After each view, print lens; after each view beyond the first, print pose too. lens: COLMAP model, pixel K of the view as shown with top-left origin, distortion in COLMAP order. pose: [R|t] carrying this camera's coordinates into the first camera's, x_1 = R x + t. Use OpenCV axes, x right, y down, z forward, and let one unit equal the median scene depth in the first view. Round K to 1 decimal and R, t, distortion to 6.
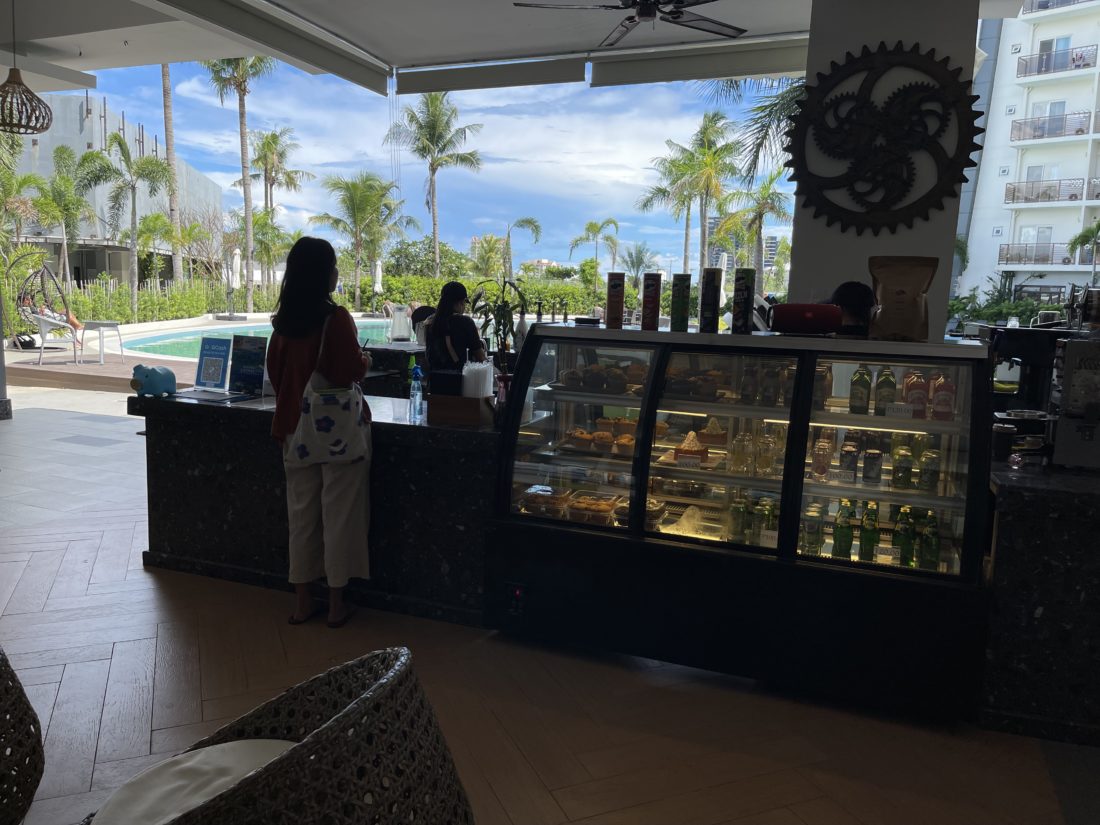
lens RADIAL K [[836.7, 0, 550.0], [0, 836.7, 412.5], [0, 0, 1]] dist [0.056713, -0.000100]
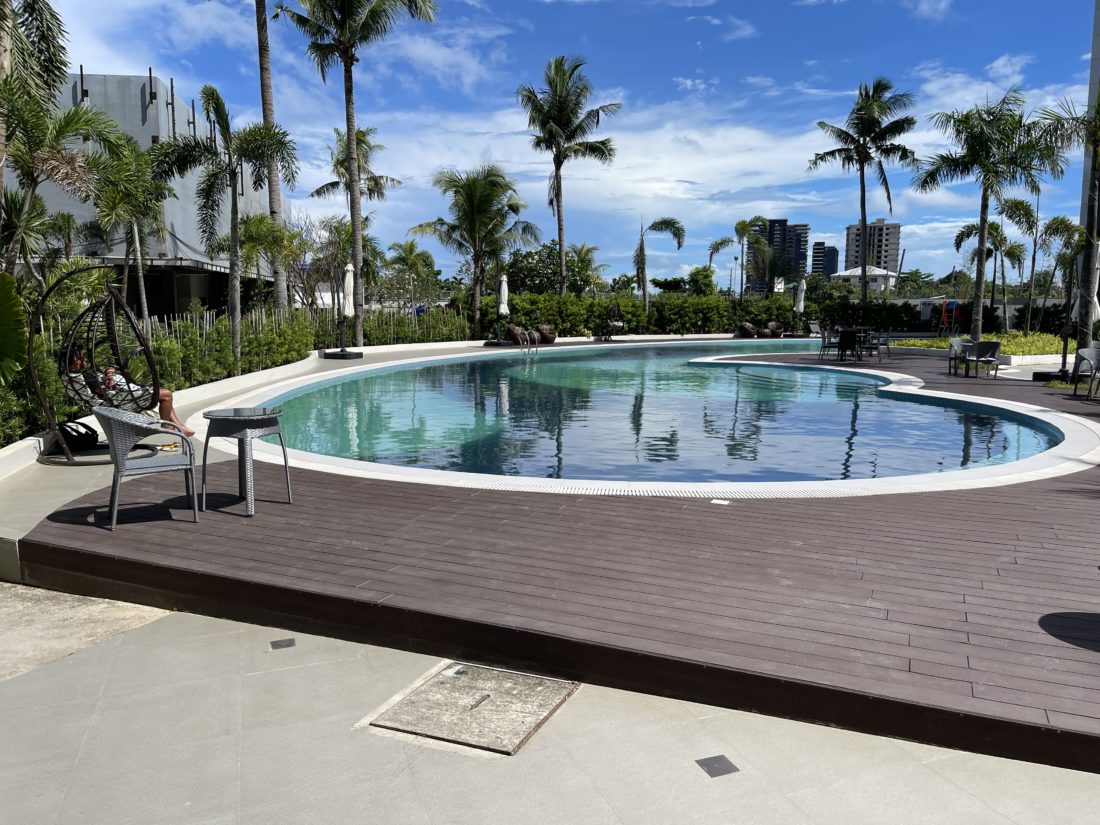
lens RADIAL K [[836.2, 0, 550.0], [0, 836.2, 412.5], [0, 0, 1]] dist [0.047535, 0.081924]
pose [[0.998574, -0.023300, -0.048026, -0.141088], [0.022467, 0.999589, -0.017813, -0.038839], [0.048422, 0.016708, 0.998687, 0.231635]]
